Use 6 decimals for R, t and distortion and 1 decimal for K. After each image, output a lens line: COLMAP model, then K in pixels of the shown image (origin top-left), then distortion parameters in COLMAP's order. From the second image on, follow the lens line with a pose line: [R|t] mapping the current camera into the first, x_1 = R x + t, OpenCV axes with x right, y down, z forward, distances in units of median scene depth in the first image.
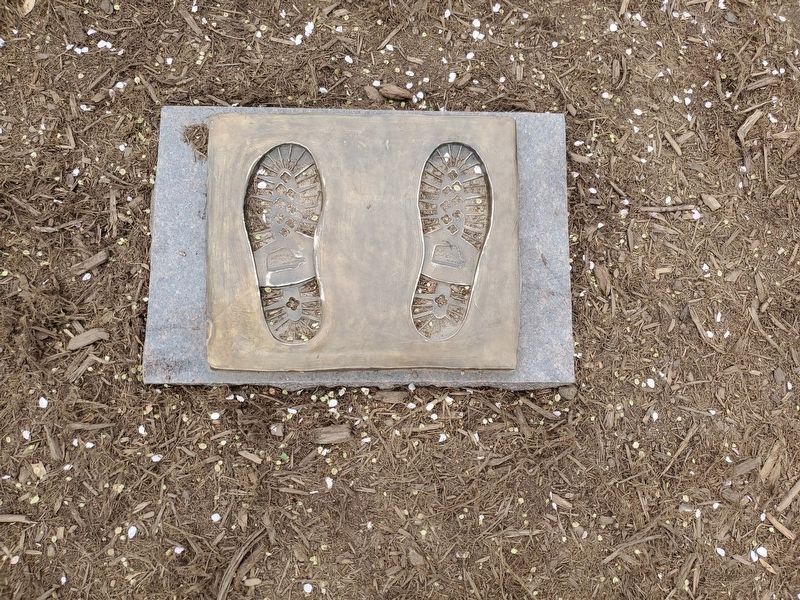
lens RADIAL K [[658.4, 0, 411.8], [0, 658.4, 300.0], [0, 0, 1]] dist [0.007863, 0.012772]
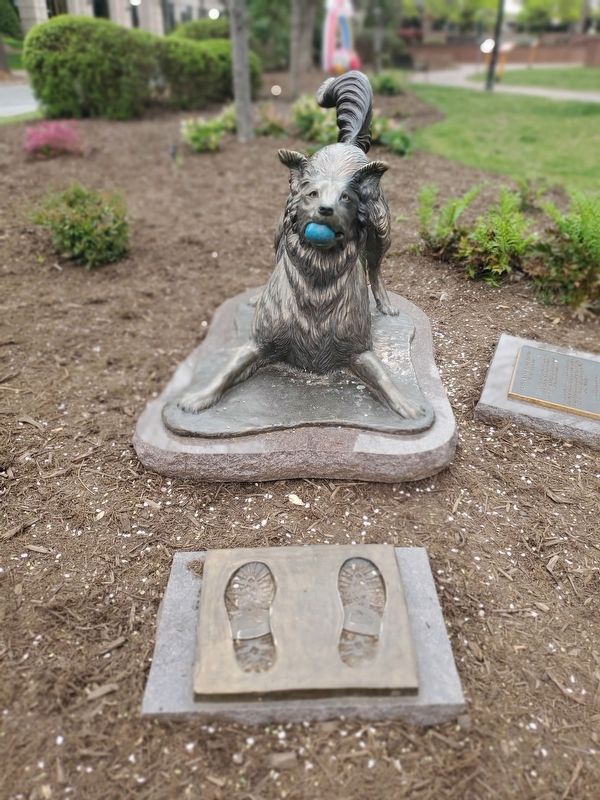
lens RADIAL K [[658.4, 0, 300.0], [0, 658.4, 400.0], [0, 0, 1]] dist [0.007863, 0.012772]
pose [[0.998856, -0.047530, -0.005184, -0.046864], [0.026944, 0.649145, -0.760187, 0.701362], [0.039497, 0.759178, 0.649684, -0.321495]]
